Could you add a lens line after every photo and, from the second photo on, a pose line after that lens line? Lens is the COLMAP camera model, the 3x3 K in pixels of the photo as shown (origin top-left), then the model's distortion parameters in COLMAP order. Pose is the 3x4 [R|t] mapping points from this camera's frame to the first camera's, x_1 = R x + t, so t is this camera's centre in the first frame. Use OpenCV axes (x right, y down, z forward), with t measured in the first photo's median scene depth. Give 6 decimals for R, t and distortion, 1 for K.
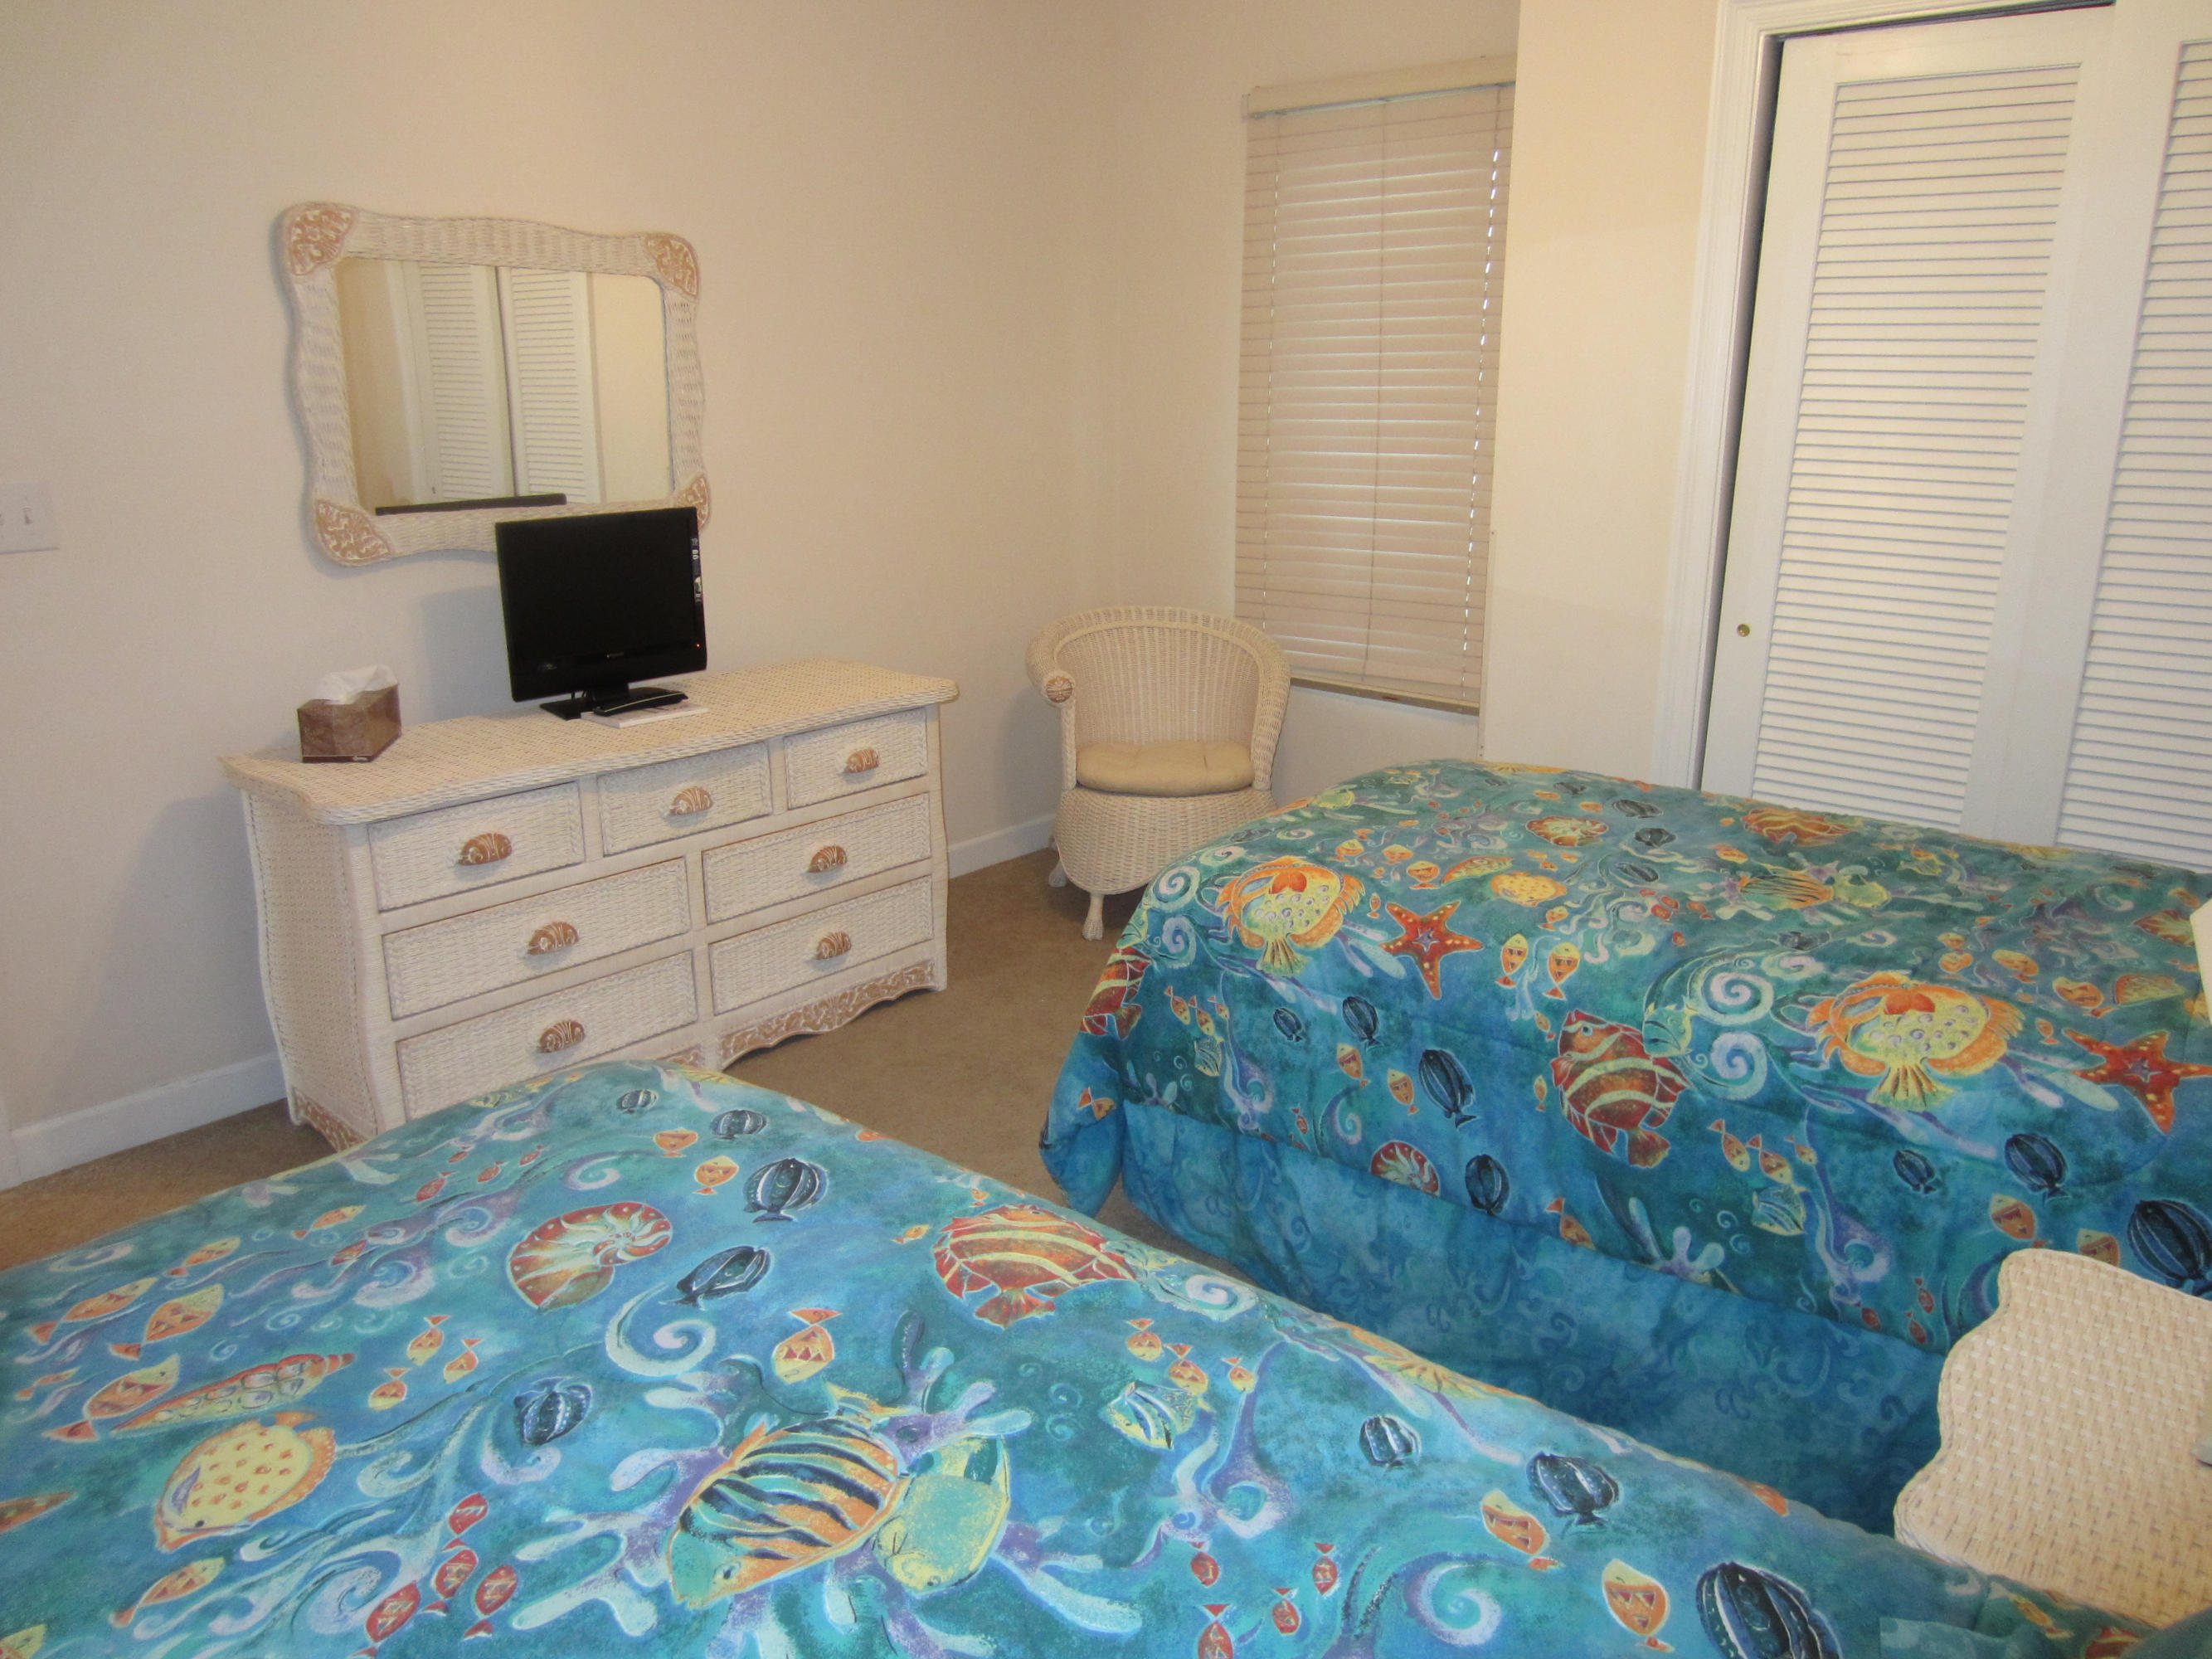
lens RADIAL K [[1608.0, 0, 1106.0], [0, 1608.0, 829.5], [0, 0, 1]] dist [-0.006985, 0.005737]
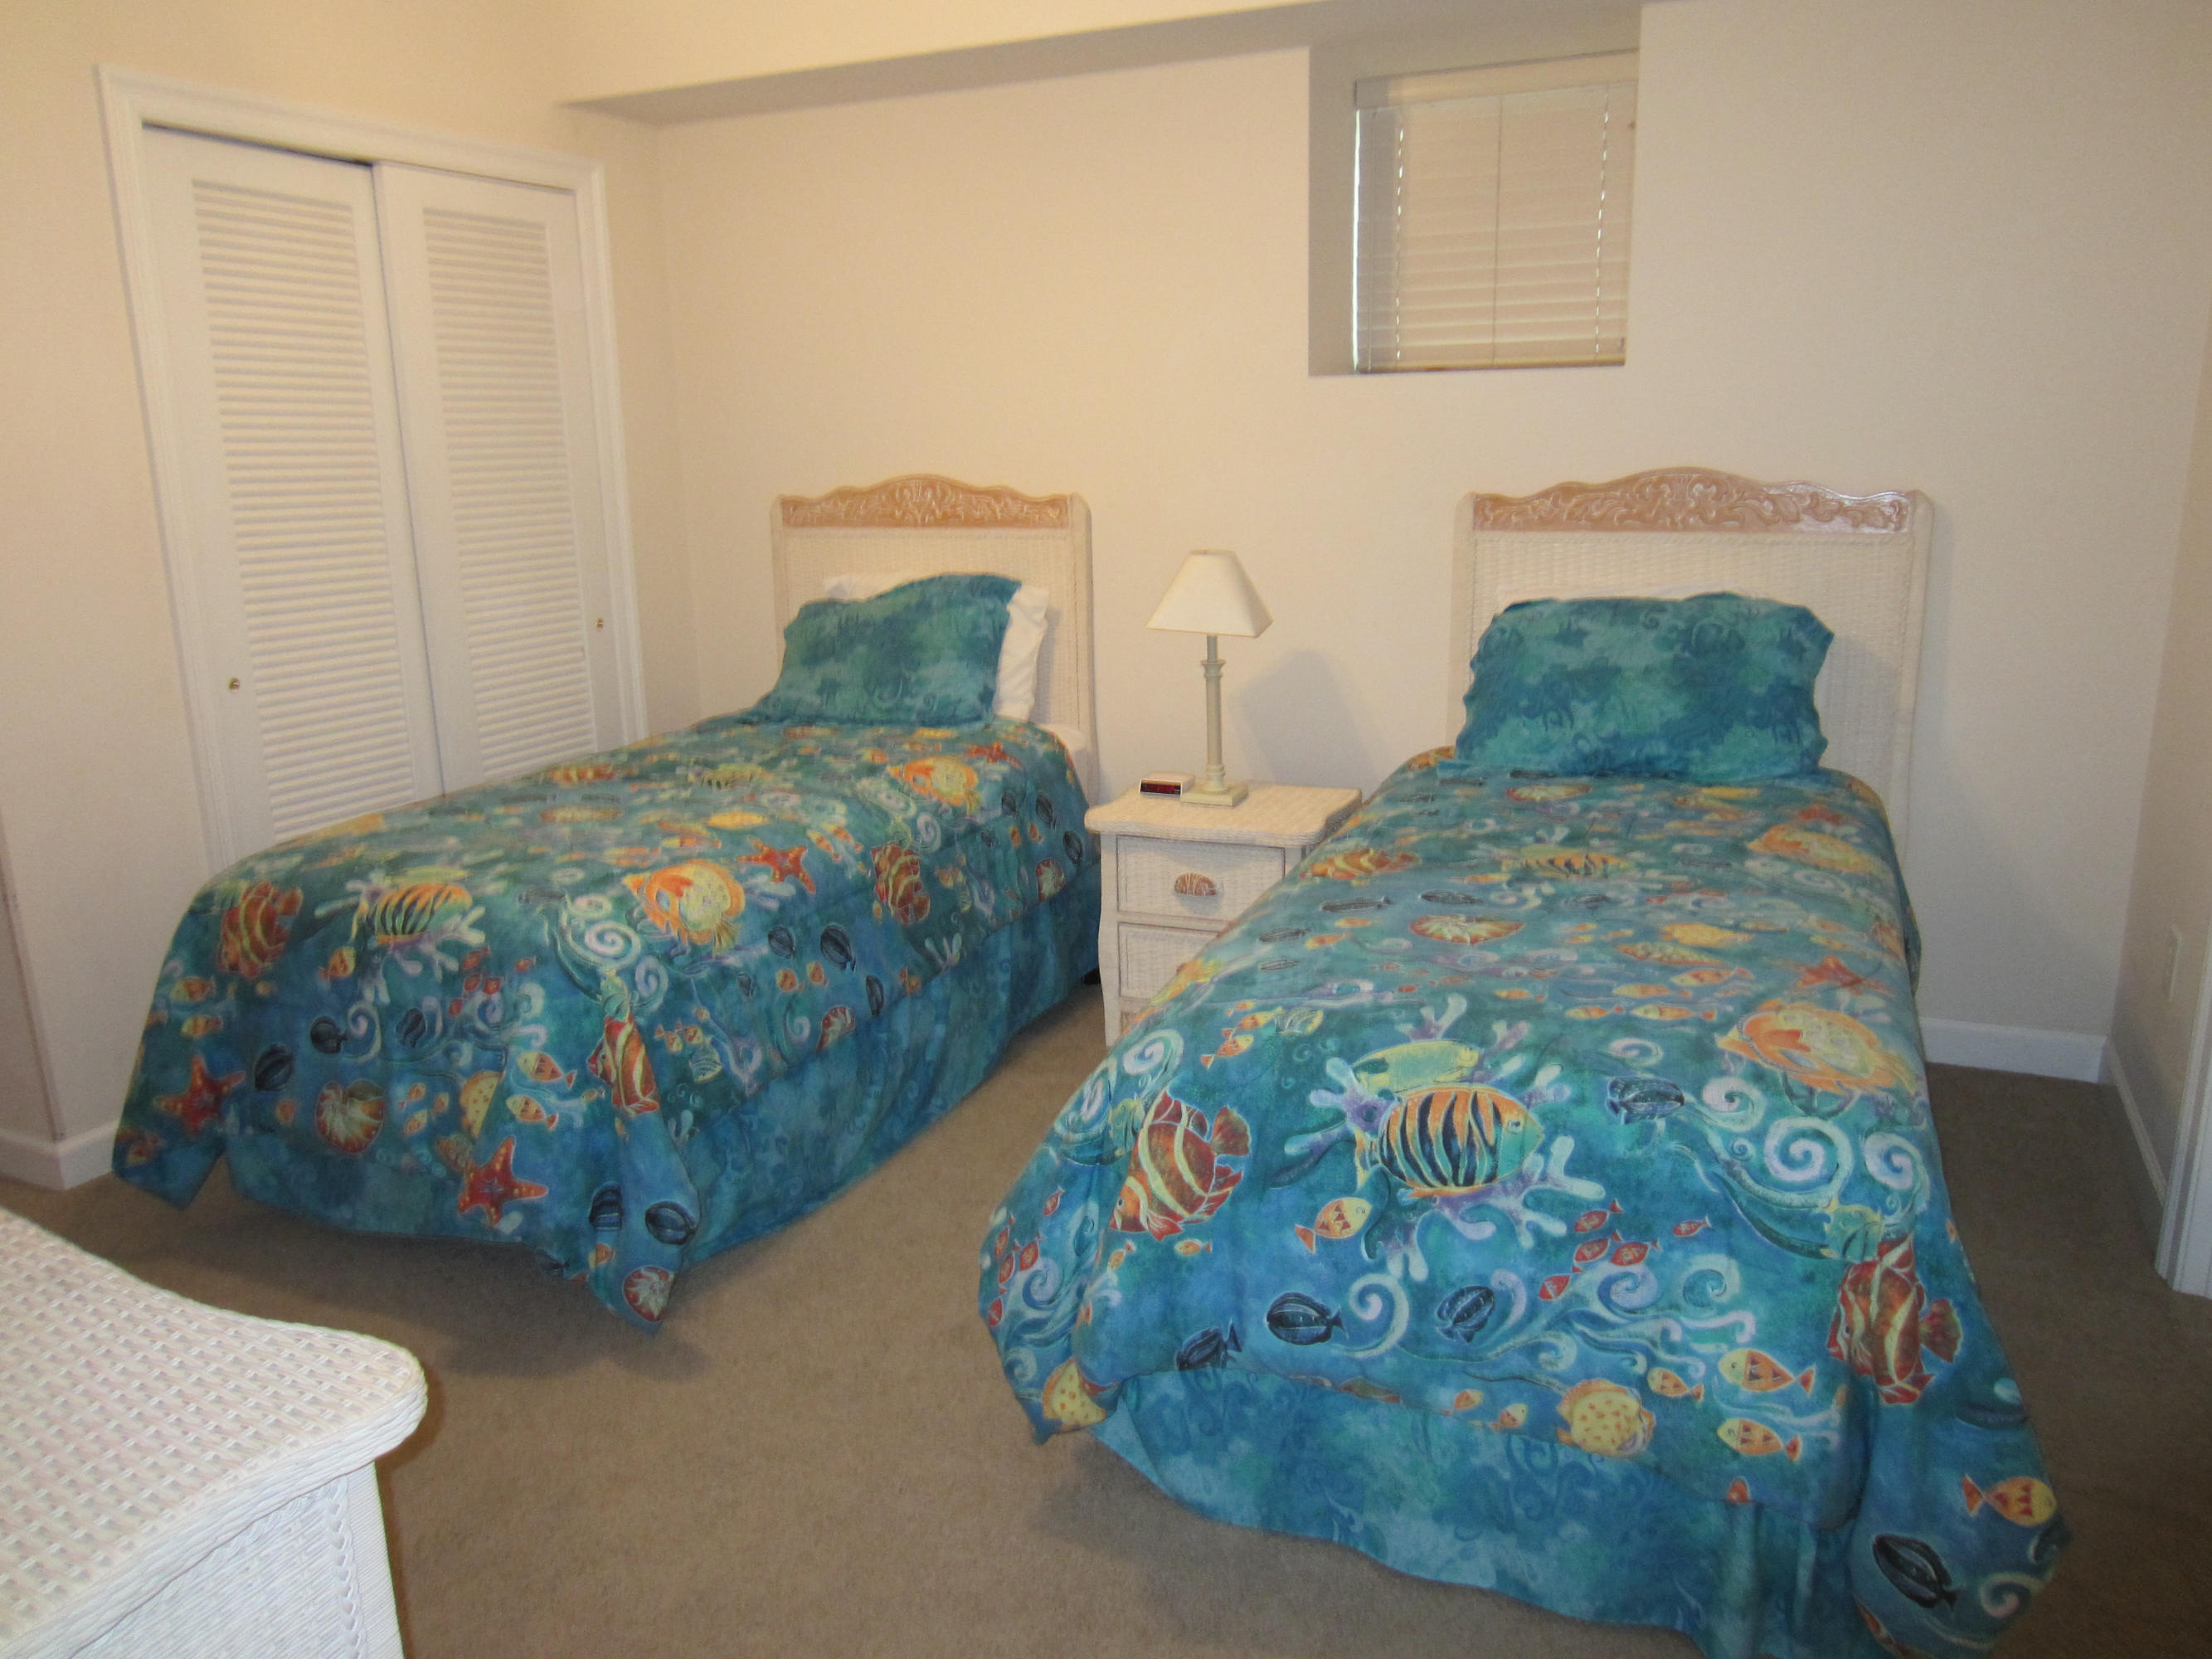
lens RADIAL K [[1608.0, 0, 1106.0], [0, 1608.0, 829.5], [0, 0, 1]] dist [-0.006985, 0.005737]
pose [[-0.294721, -0.212871, 0.931572, -1.186884], [0.280796, 0.912541, 0.297358, -0.295042], [-0.913396, 0.349220, -0.209172, 1.123885]]
